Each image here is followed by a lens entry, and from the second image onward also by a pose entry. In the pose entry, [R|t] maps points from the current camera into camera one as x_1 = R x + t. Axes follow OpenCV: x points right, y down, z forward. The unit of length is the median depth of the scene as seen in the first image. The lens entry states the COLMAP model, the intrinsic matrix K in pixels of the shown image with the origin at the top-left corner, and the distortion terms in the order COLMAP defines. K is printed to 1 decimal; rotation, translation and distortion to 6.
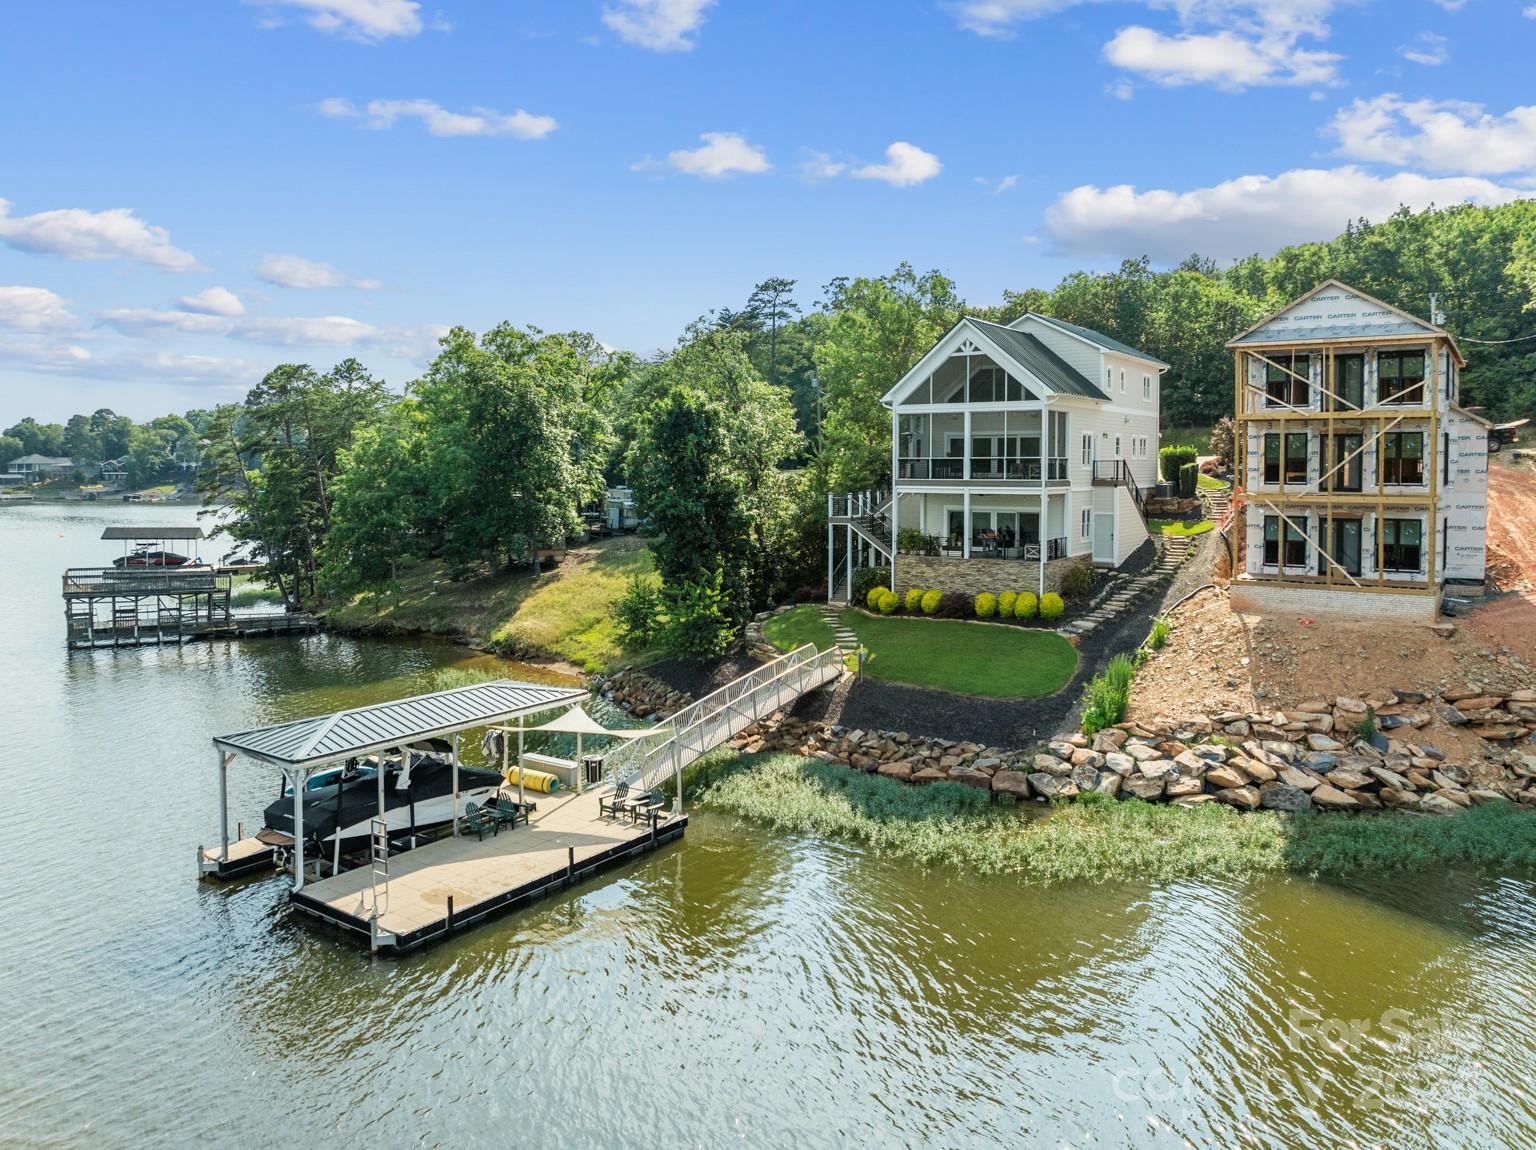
lens RADIAL K [[1108.8, 0, 746.6], [0, 1108.8, 488.7], [0, 0, 1]] dist [-0.011121, -0.003468]
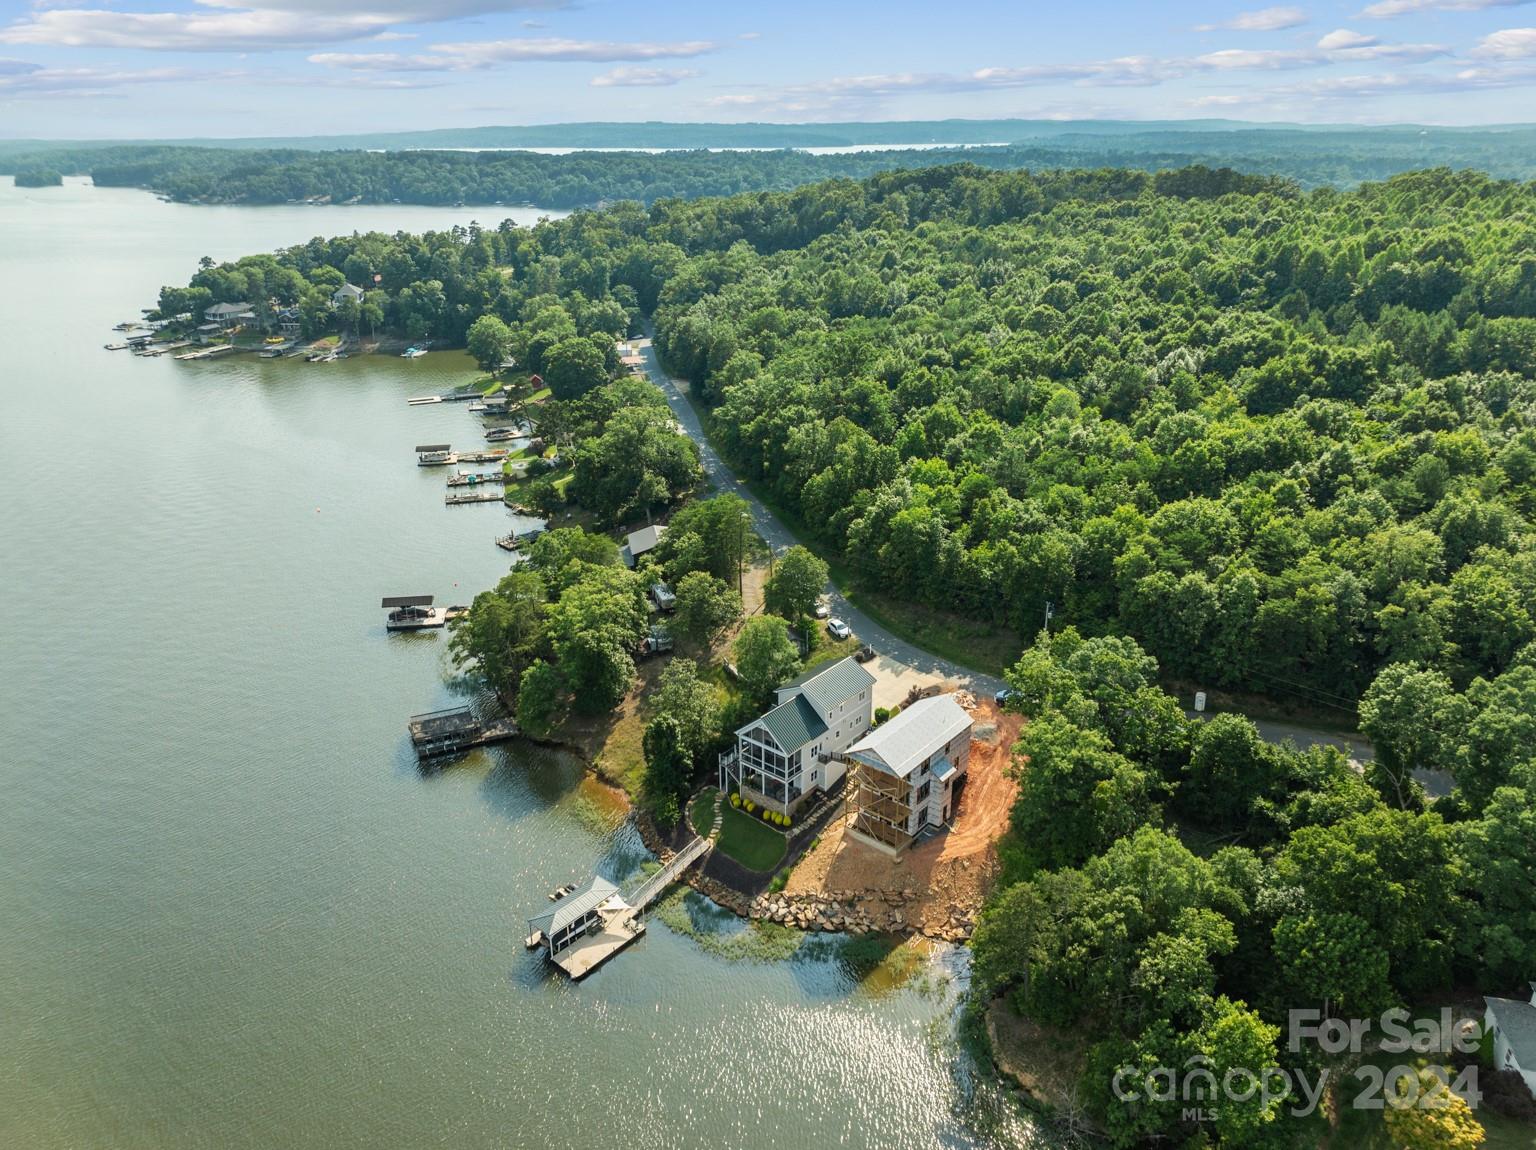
lens RADIAL K [[1070.9, 0, 721.2], [0, 1070.9, 576.1], [0, 0, 1]] dist [-0.004086, -0.000966]
pose [[0.993096, 0.017899, -0.115930, 0.389814], [0.024466, 0.934951, 0.353931, -1.362953], [0.114724, -0.354324, 0.928059, -1.248586]]
